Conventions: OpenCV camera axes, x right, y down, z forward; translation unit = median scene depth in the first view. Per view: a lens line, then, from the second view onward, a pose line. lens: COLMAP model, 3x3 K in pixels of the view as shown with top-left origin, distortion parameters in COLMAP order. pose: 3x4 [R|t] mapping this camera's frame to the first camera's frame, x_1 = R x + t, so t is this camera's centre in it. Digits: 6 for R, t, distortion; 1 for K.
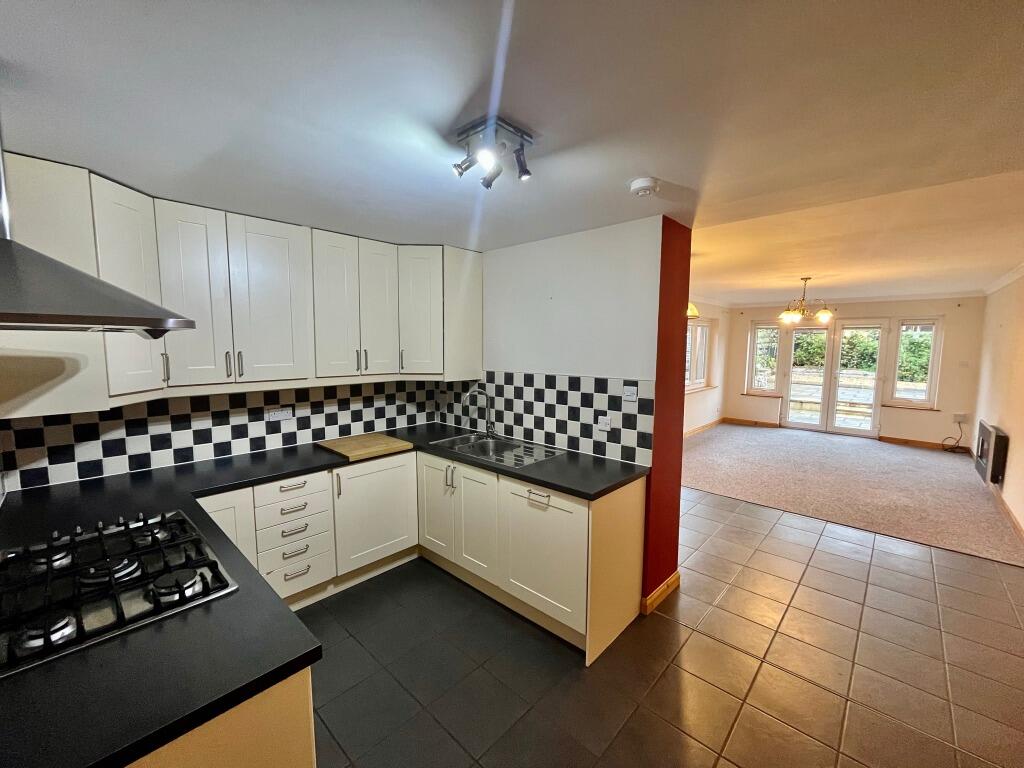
lens RADIAL K [[418.0, 0, 508.5], [0, 418.0, 384.3], [0, 0, 1]] dist [-0.002235, -0.000585]
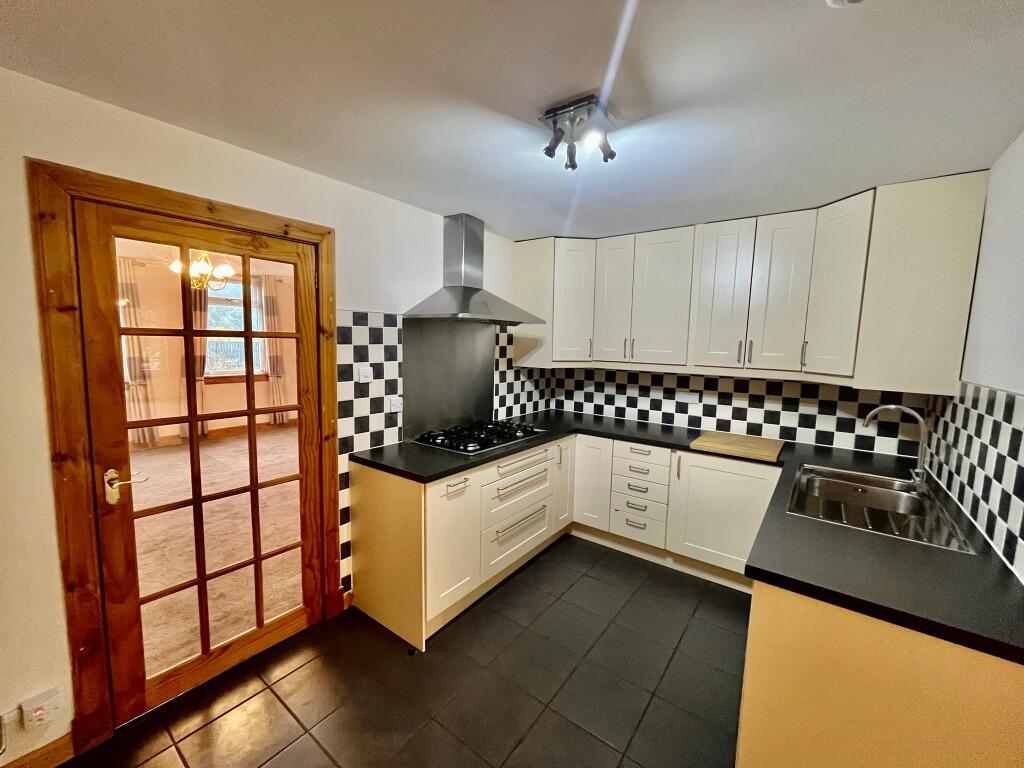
lens RADIAL K [[418.0, 0, 508.5], [0, 418.0, 384.3], [0, 0, 1]] dist [-0.002235, -0.000585]
pose [[0.108329, 0.104688, -0.988588, 0.509078], [-0.119311, 0.988621, 0.091618, -0.008867], [0.986929, 0.108025, 0.119586, 0.384975]]
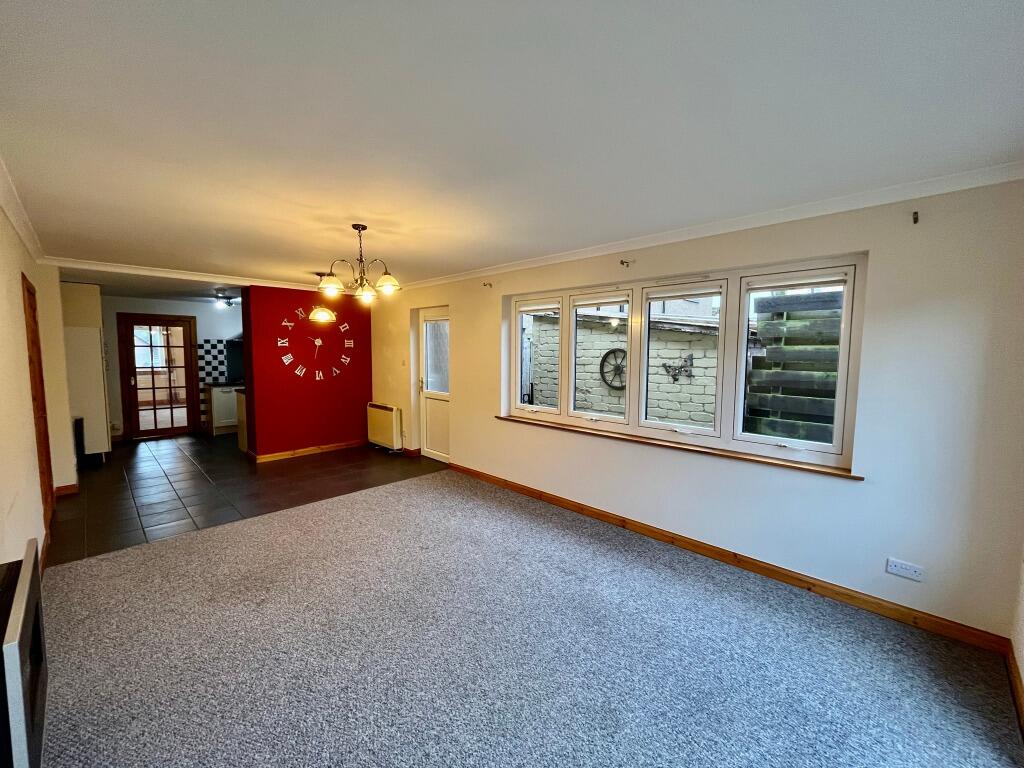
lens RADIAL K [[418.0, 0, 508.5], [0, 418.0, 384.3], [0, 0, 1]] dist [-0.002235, -0.000585]
pose [[-0.019587, 0.076760, -0.996857, 2.282507], [-0.104742, 0.991404, 0.078398, -0.163422], [0.994306, 0.105949, -0.011379, 2.134073]]
